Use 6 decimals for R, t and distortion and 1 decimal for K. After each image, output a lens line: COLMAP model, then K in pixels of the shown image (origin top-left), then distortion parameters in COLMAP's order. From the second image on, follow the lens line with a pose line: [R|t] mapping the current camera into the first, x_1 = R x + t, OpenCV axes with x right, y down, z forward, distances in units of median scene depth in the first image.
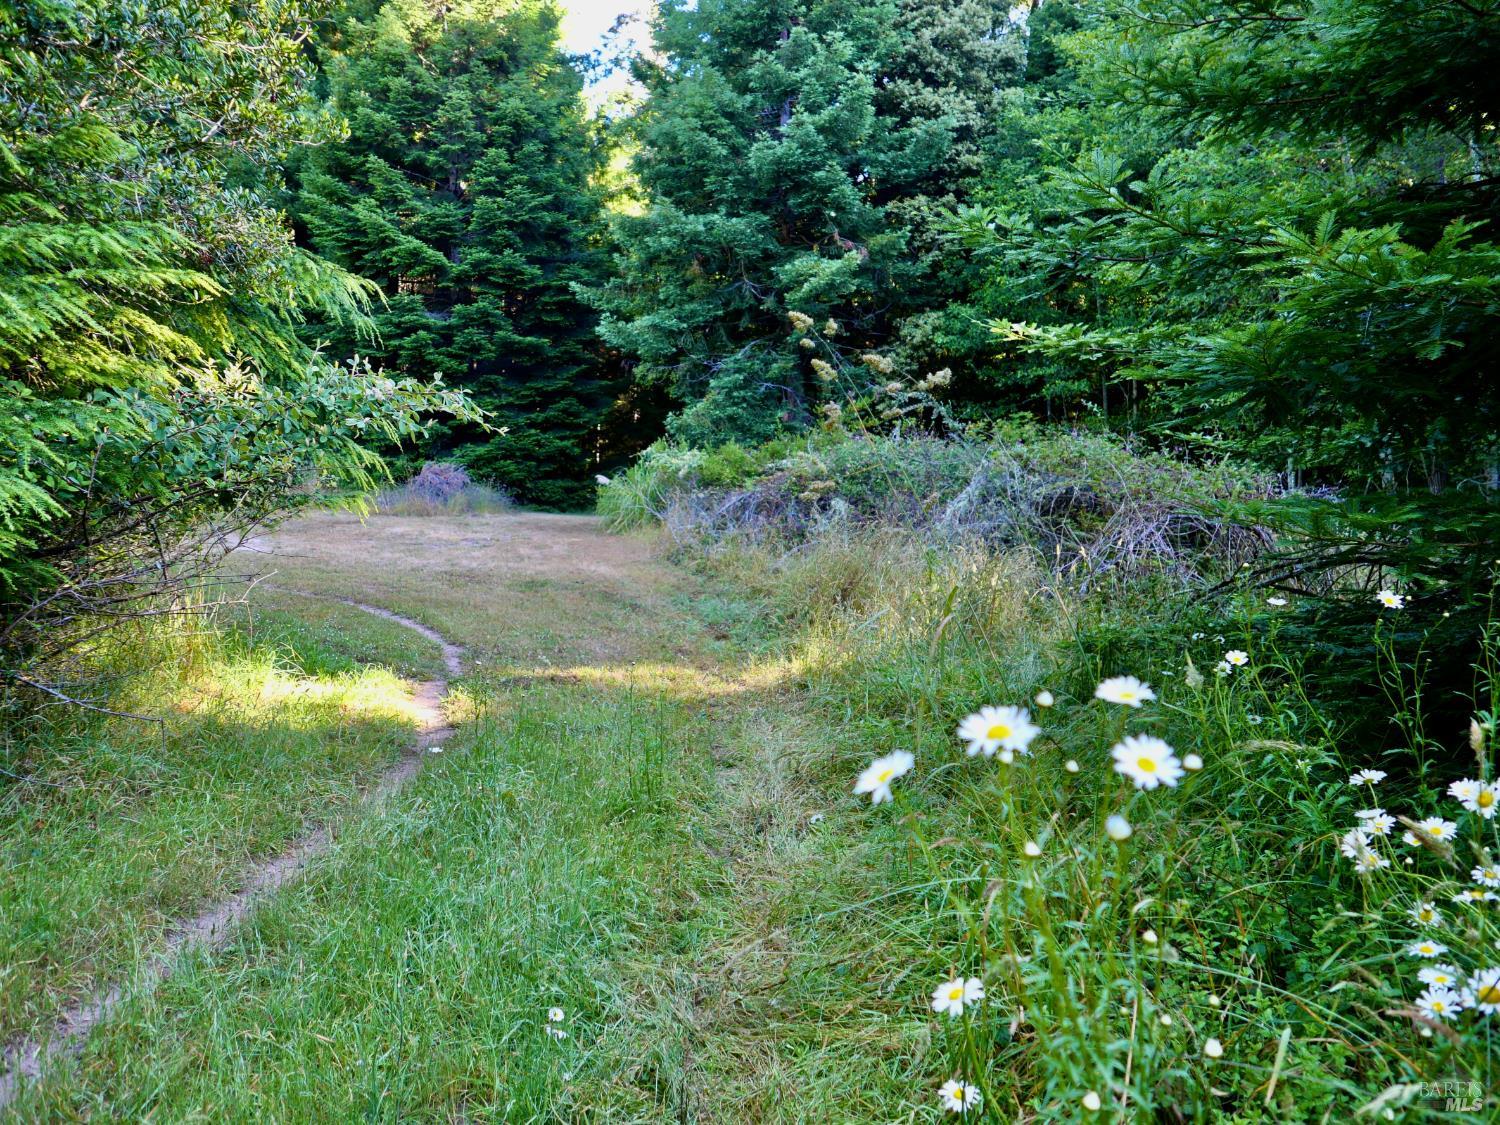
lens RADIAL K [[1054.7, 0, 750.0], [0, 1054.7, 562.5], [0, 0, 1]] dist [-0.023732, 0.000352]
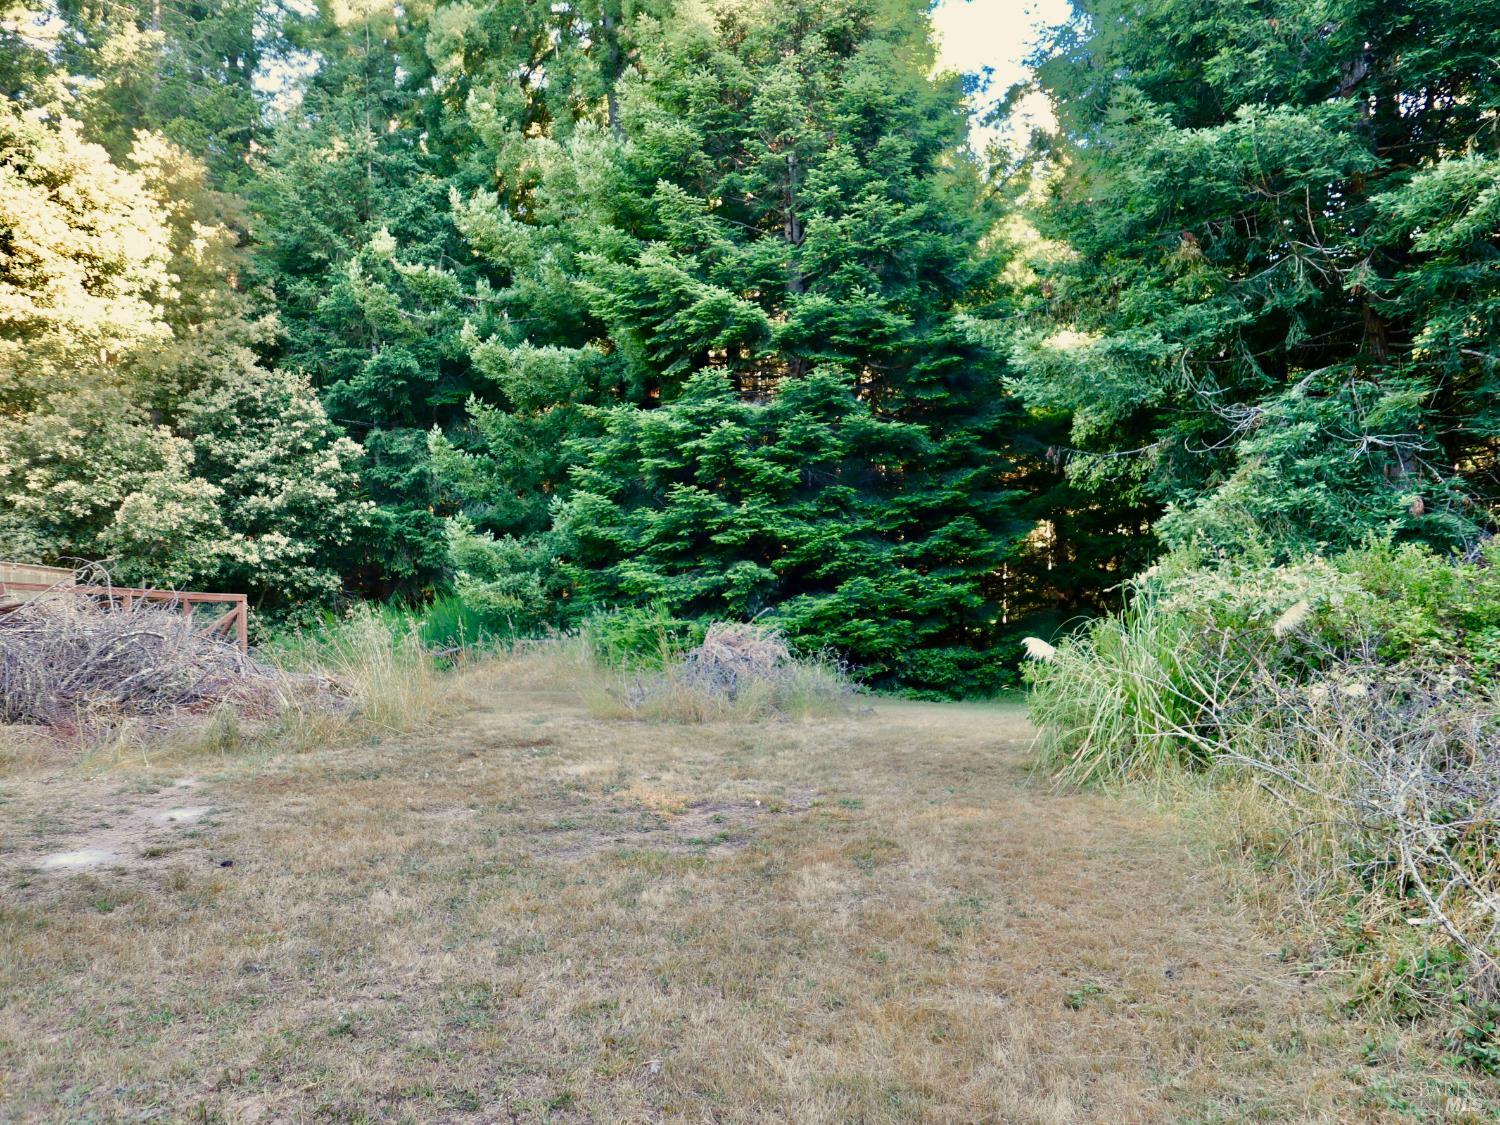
lens RADIAL K [[1054.7, 0, 750.0], [0, 1054.7, 562.5], [0, 0, 1]] dist [-0.023732, 0.000352]
pose [[0.929478, -0.053564, -0.364967, -0.067470], [-0.004018, 0.987873, -0.155214, -0.034493], [0.368855, 0.145735, 0.917991, 0.416920]]
